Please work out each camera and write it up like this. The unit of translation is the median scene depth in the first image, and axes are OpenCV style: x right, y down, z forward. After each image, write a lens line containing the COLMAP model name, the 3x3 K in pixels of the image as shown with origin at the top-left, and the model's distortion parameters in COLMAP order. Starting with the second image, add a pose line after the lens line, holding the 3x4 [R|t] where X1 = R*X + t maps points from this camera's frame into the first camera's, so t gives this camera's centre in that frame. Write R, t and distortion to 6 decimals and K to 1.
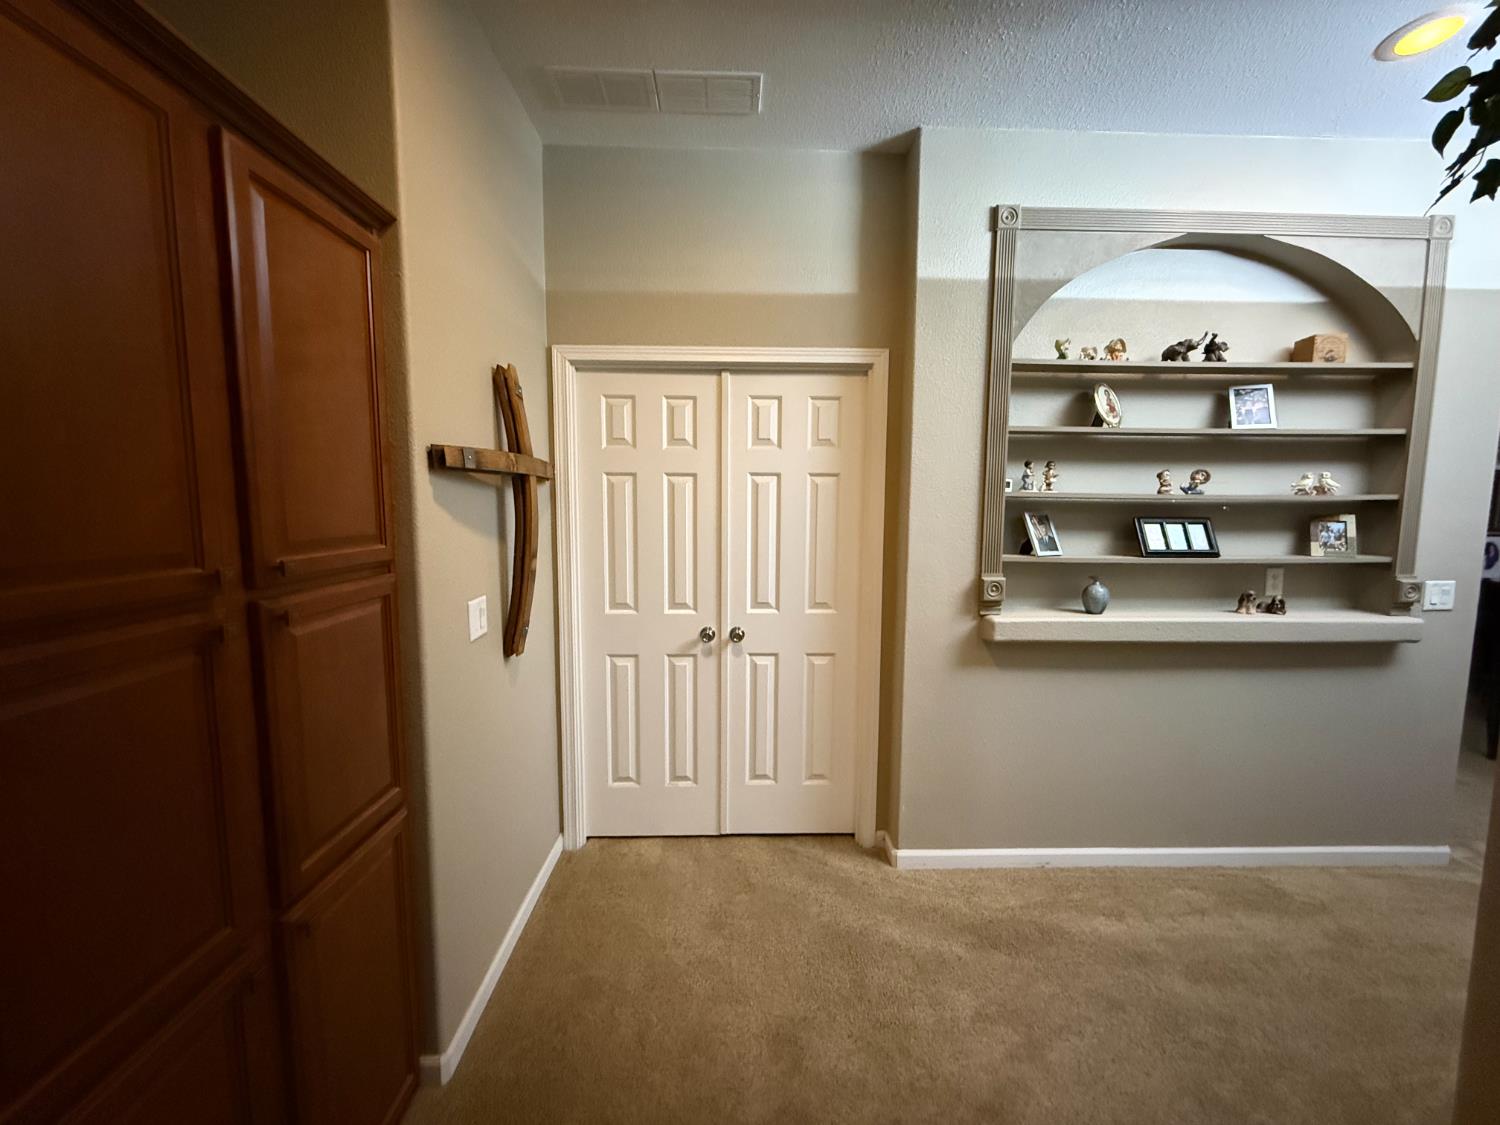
lens RADIAL K [[595.5, 0, 745.2], [0, 595.5, 559.3], [0, 0, 1]] dist [-0.001238, -0.000318]
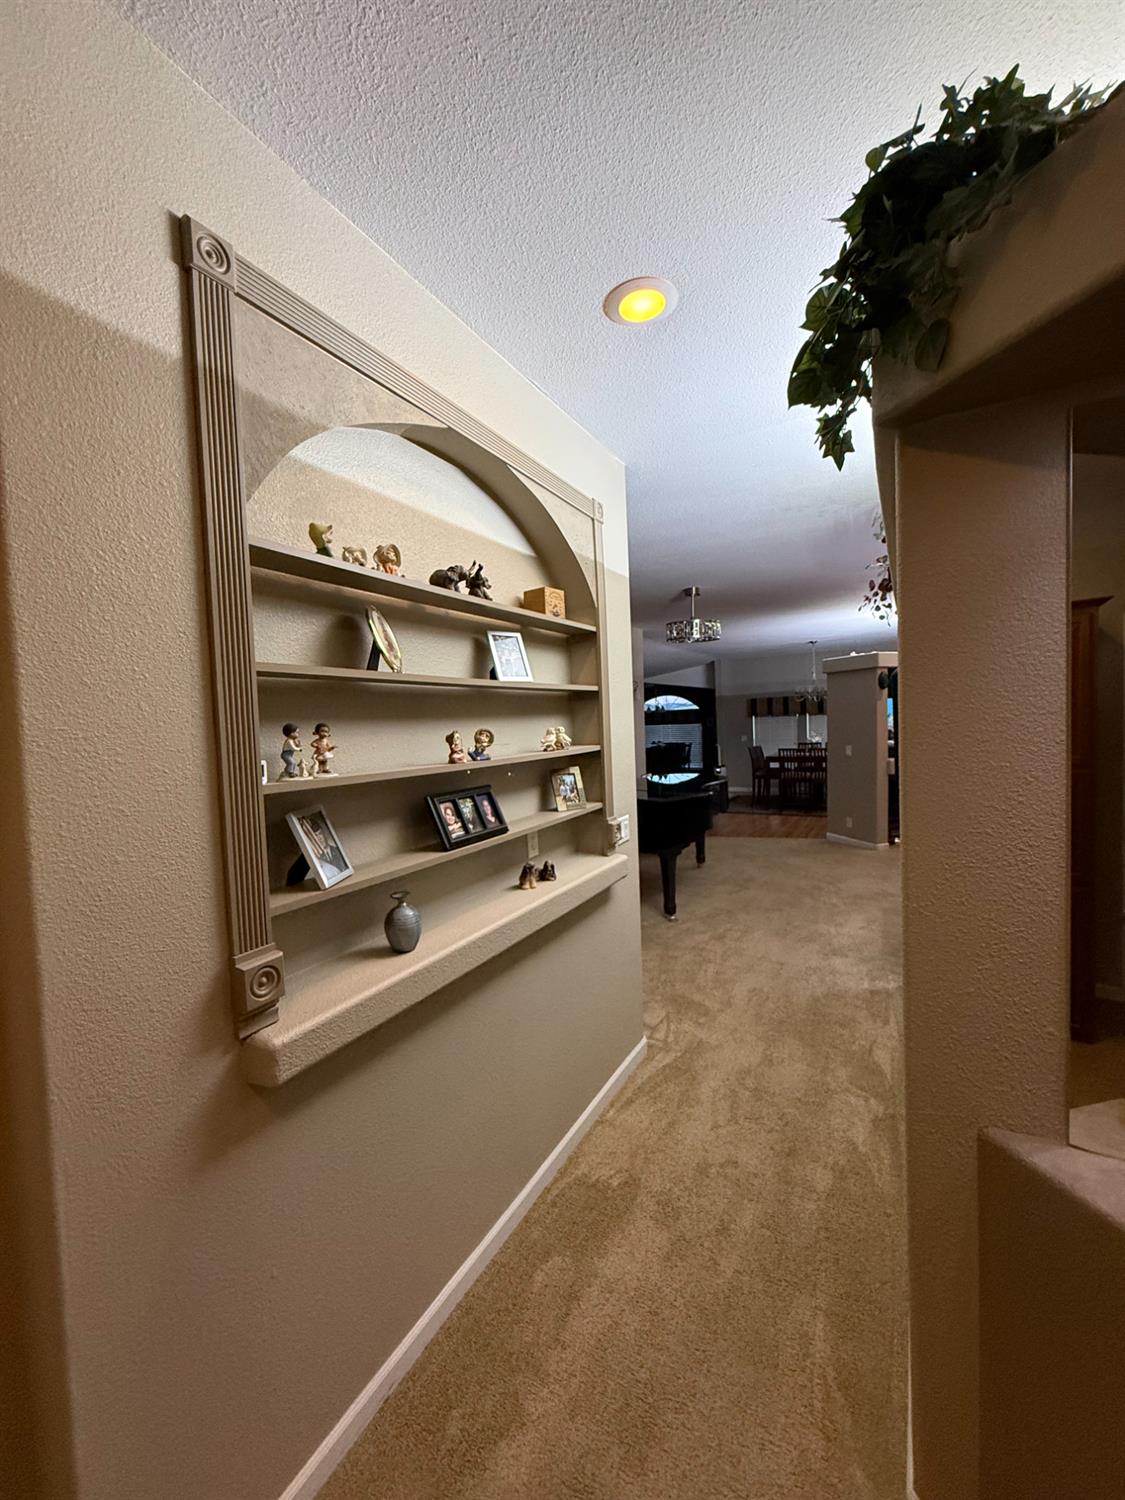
lens RADIAL K [[595.5, 0, 560.3], [0, 595.5, 747.4], [0, 0, 1]] dist [-0.001238, -0.000318]
pose [[0.516084, -0.061250, 0.854345, 0.126594], [0.121892, 0.992540, -0.002474, -0.111064], [-0.847821, 0.105415, 0.519700, 0.492237]]
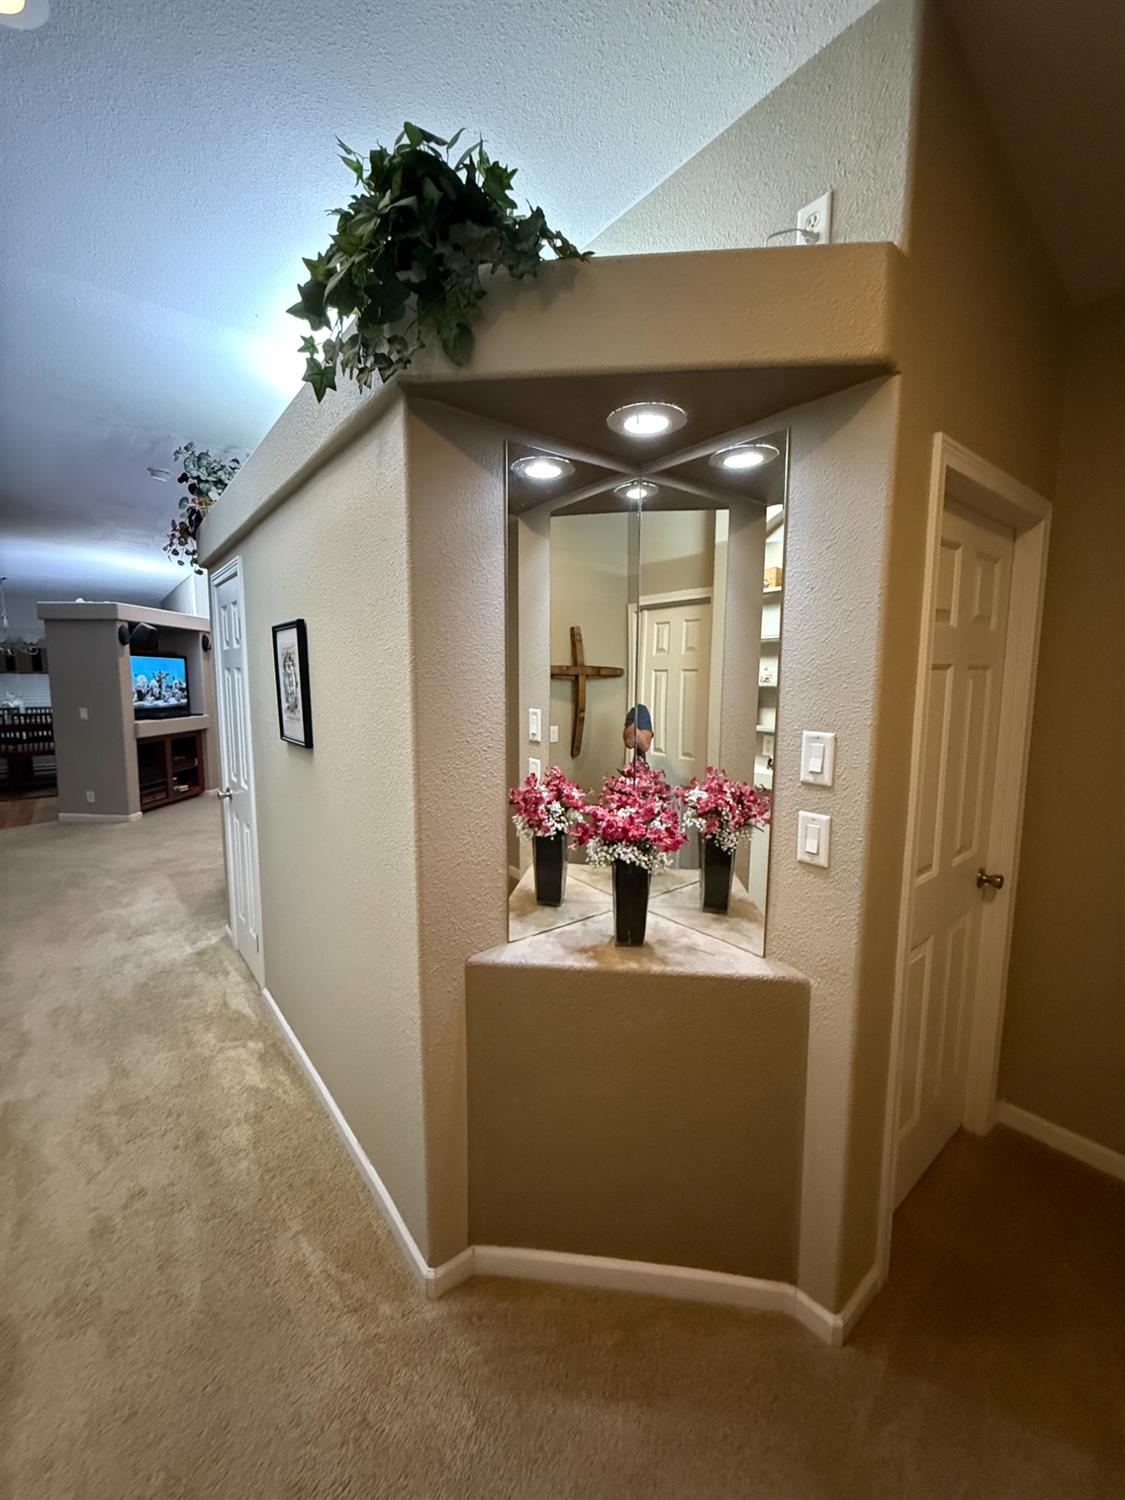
lens RADIAL K [[595.5, 0, 560.3], [0, 595.5, 747.4], [0, 0, 1]] dist [-0.001238, -0.000318]
pose [[-0.606816, -0.102005, 0.788270, 0.141457], [0.068630, 0.981303, 0.179816, -0.103902], [-0.791874, 0.163214, -0.588470, 0.734863]]
